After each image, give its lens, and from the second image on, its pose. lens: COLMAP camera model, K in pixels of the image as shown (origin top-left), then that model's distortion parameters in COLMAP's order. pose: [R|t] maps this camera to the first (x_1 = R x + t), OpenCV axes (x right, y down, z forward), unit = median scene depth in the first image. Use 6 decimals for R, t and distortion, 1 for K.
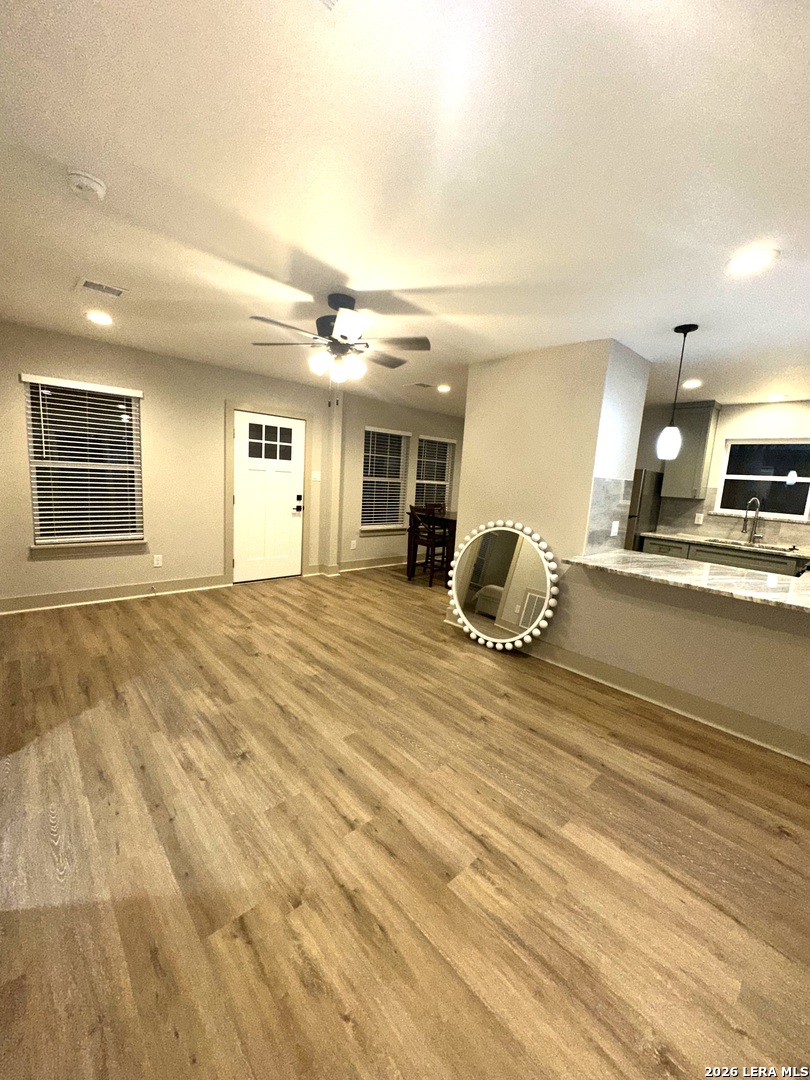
lens RADIAL K [[432.5, 0, 405.0], [0, 432.5, 540.0], [0, 0, 1]] dist [-0.000111, -0.000024]
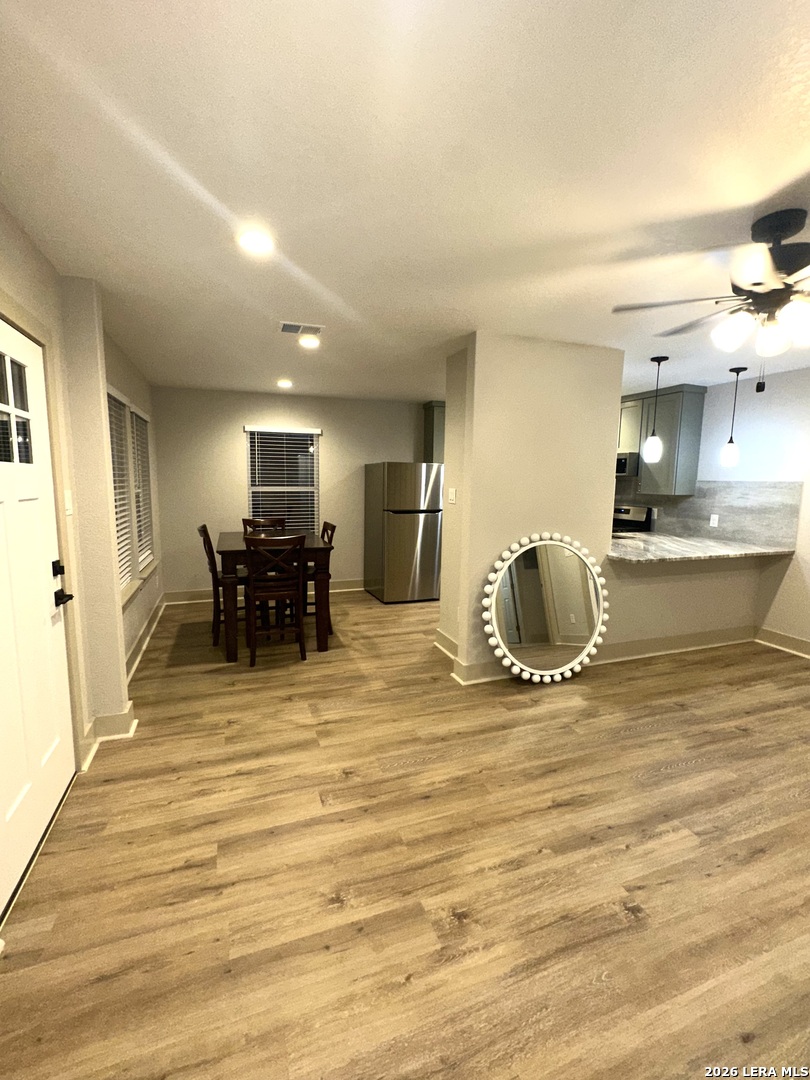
lens RADIAL K [[473.8, 0, 411.1], [0, 473.8, 538.3], [0, 0, 1]] dist [-0.001099, 0.000146]
pose [[0.374053, -0.170481, 0.911603, -0.622540], [0.147911, 0.981343, 0.122831, -0.162450], [-0.915536, 0.088891, 0.392291, 0.749648]]
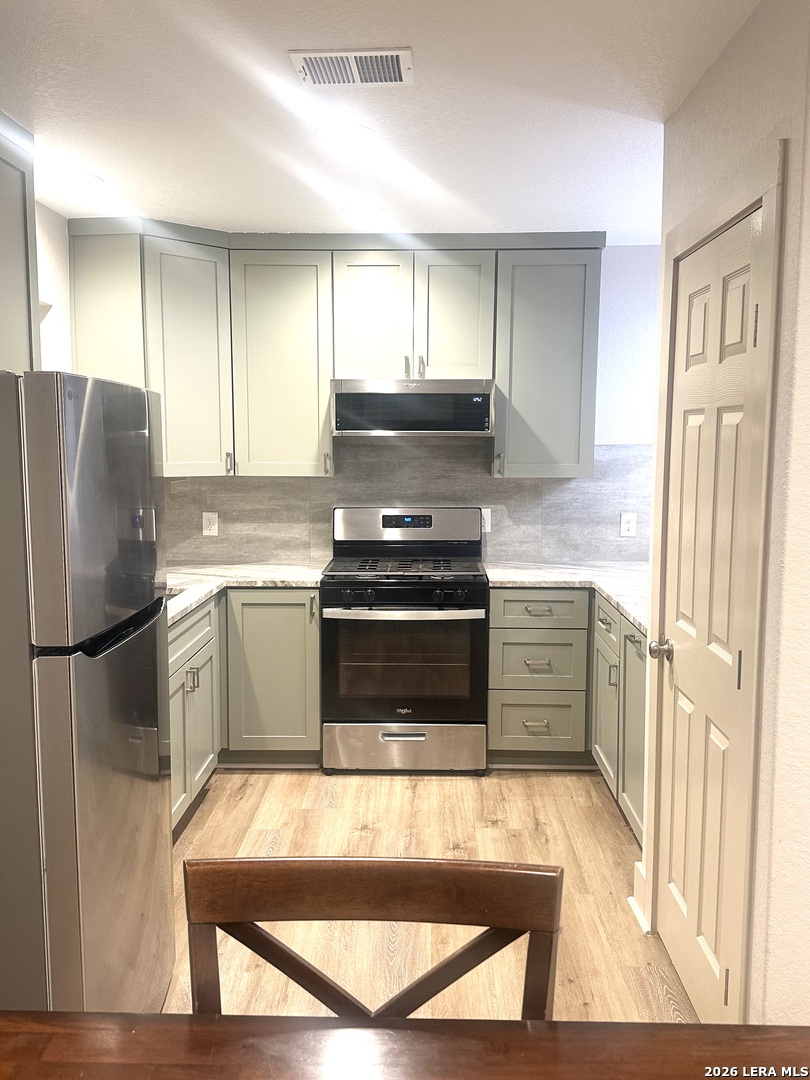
lens RADIAL K [[942.3, 0, 405.0], [0, 942.3, 540.0], [0, 0, 1]] dist [0.000136, -0.000025]
pose [[-0.719639, -0.134659, 0.681166, 0.099968], [0.061452, 0.964813, 0.255656, -0.242641], [-0.691624, 0.225840, -0.686041, 1.477414]]
